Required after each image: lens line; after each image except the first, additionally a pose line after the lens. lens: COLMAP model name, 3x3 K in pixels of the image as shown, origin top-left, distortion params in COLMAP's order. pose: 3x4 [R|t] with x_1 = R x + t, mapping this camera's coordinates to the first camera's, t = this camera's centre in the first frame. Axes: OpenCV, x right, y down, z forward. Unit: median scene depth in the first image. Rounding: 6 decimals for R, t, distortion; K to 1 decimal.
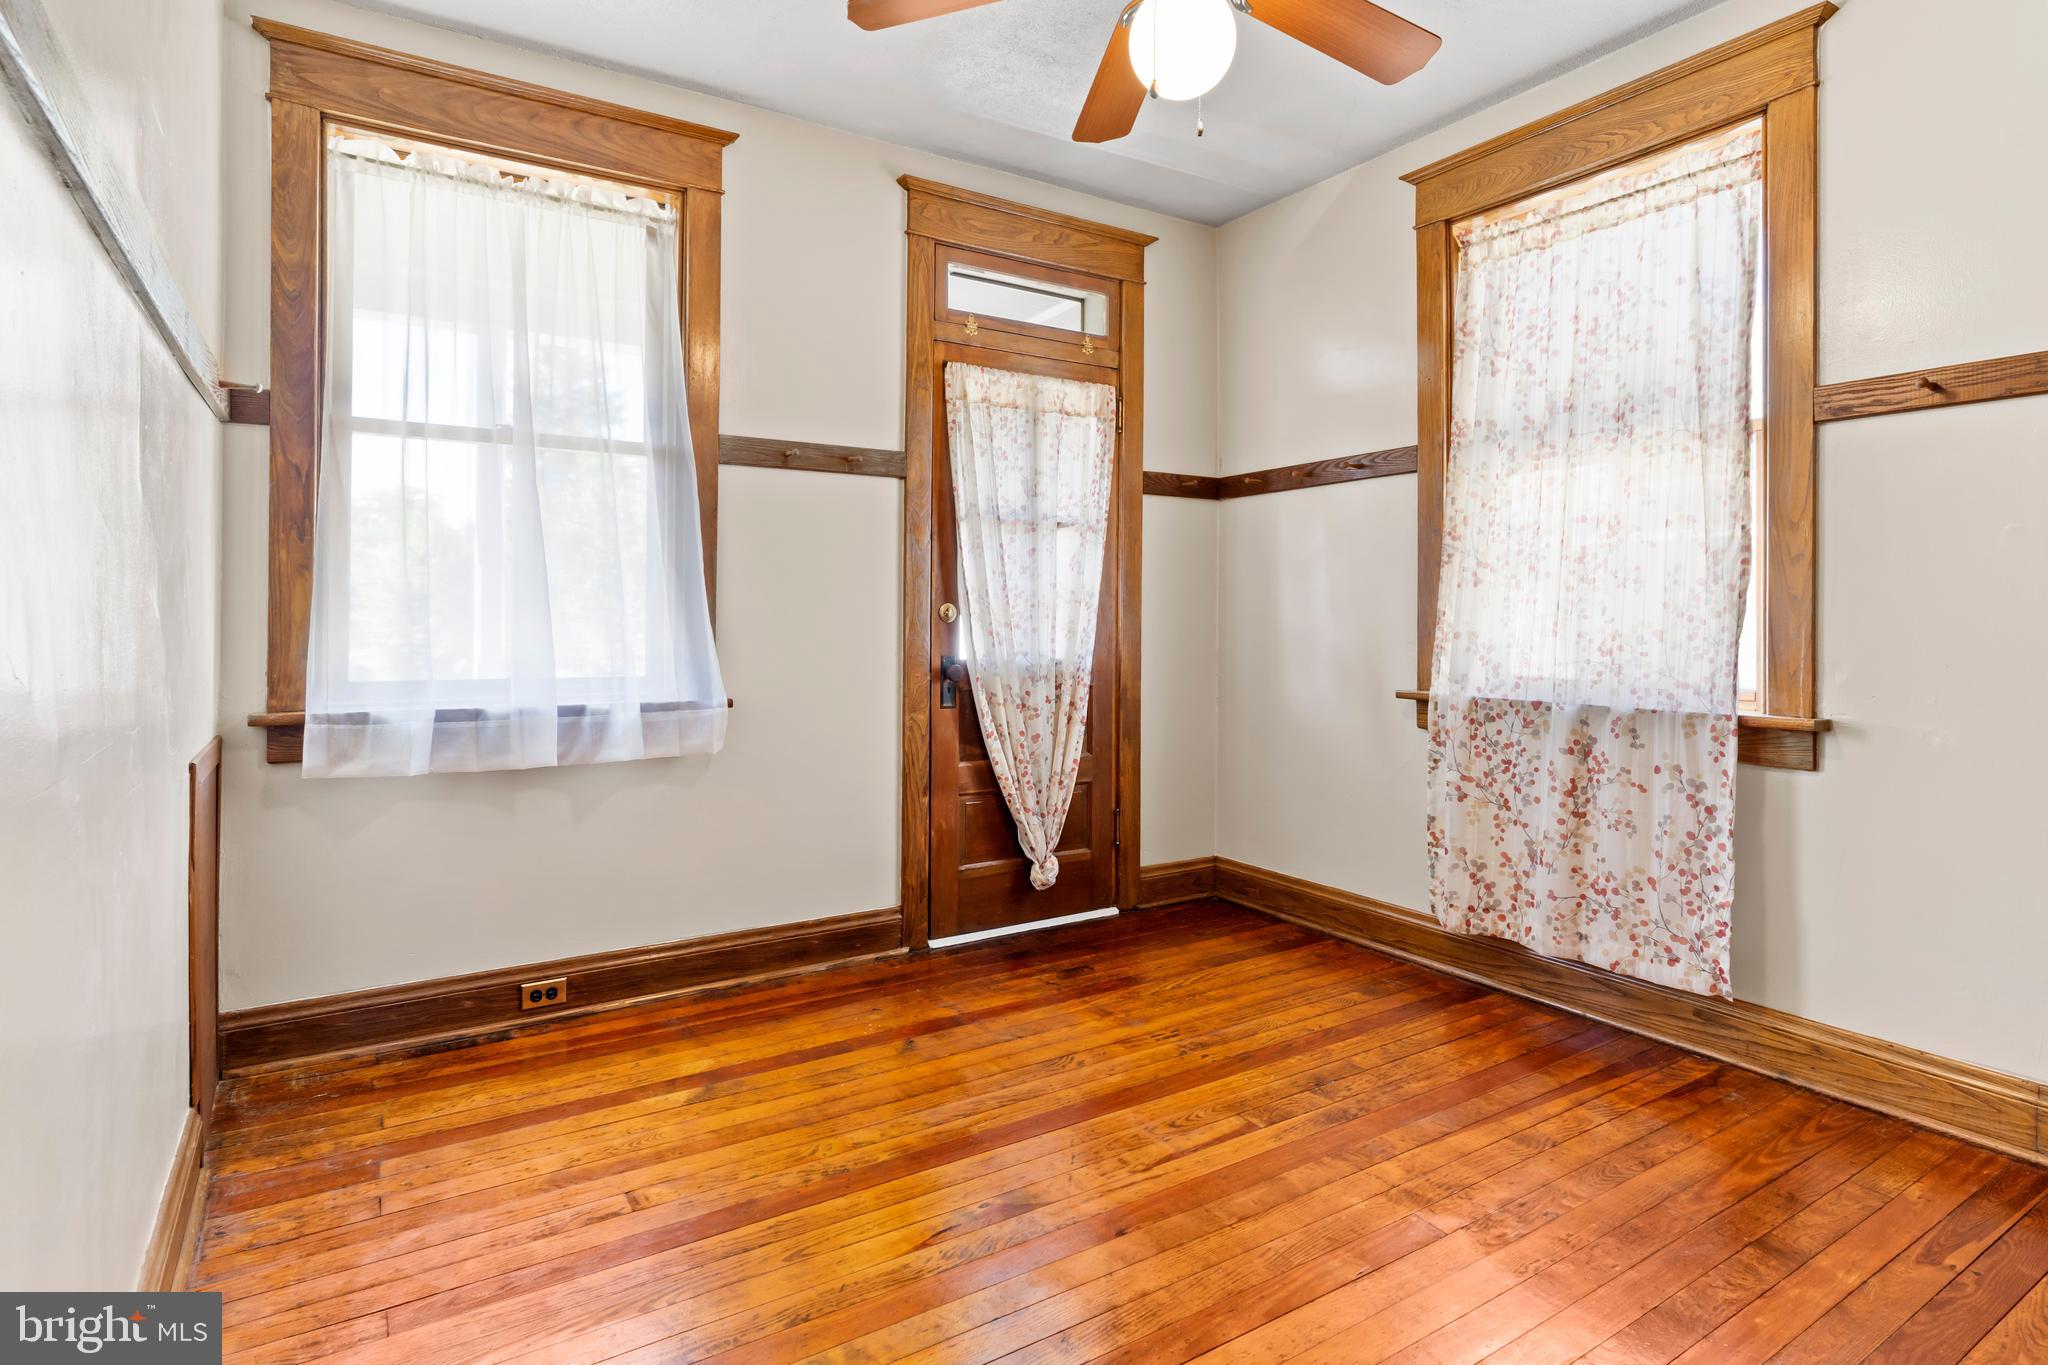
lens RADIAL K [[1062.5, 0, 1017.2], [0, 1062.5, 635.2], [0, 0, 1]] dist [-0.005672, 0.002671]
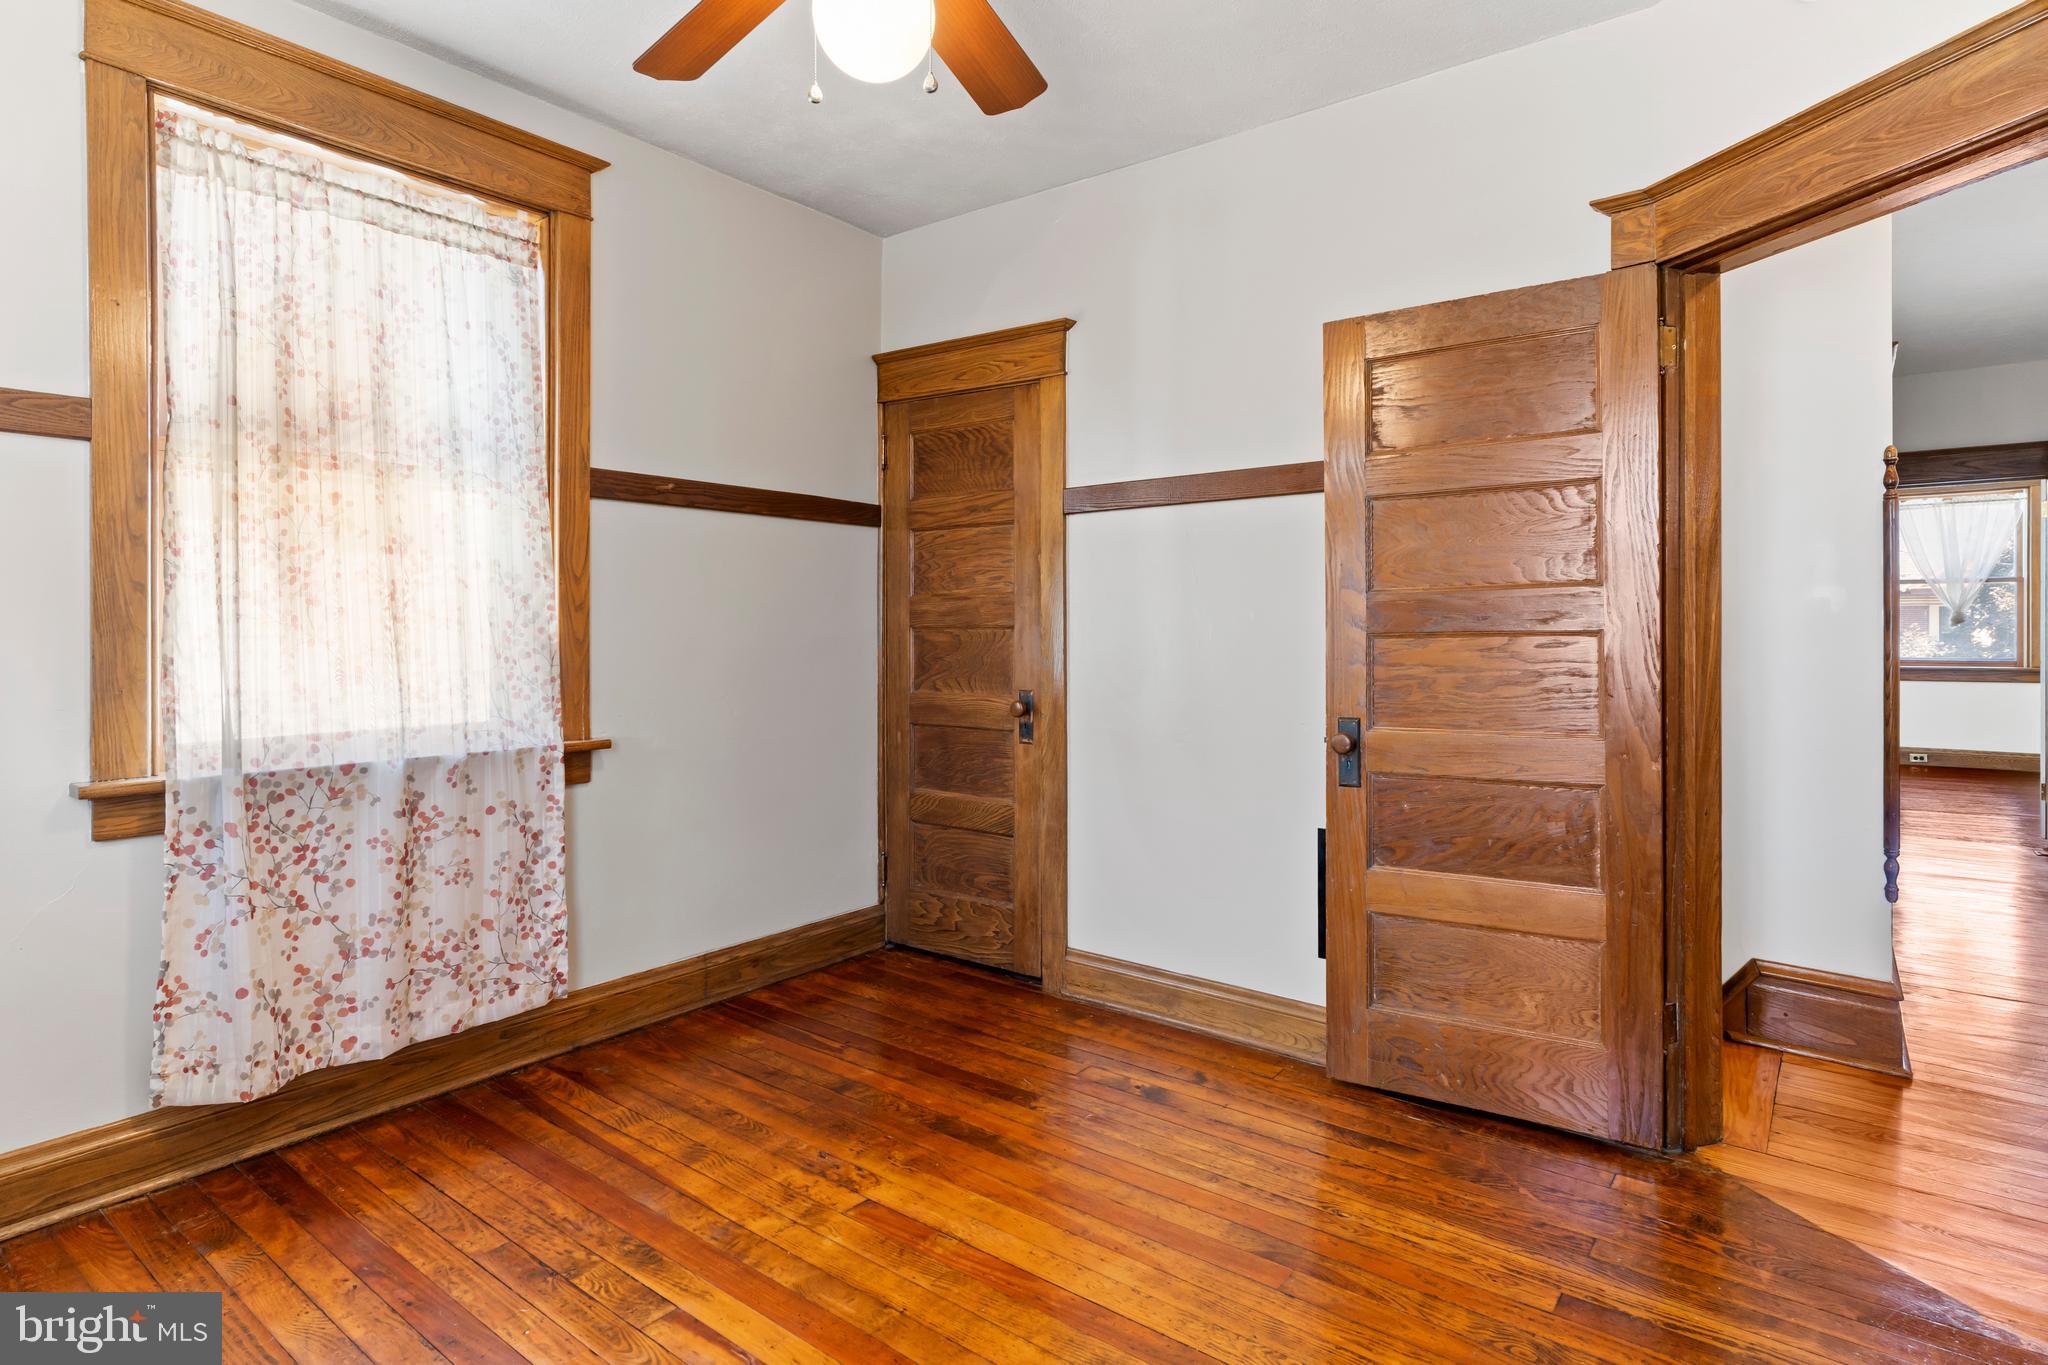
lens RADIAL K [[1062.5, 0, 1017.2], [0, 1062.5, 635.2], [0, 0, 1]] dist [-0.005672, 0.002671]
pose [[-0.341907, -0.003419, 0.939728, -0.498092], [0.020215, 0.999735, 0.010992, -0.039622], [-0.939516, 0.022755, -0.341748, 0.834214]]
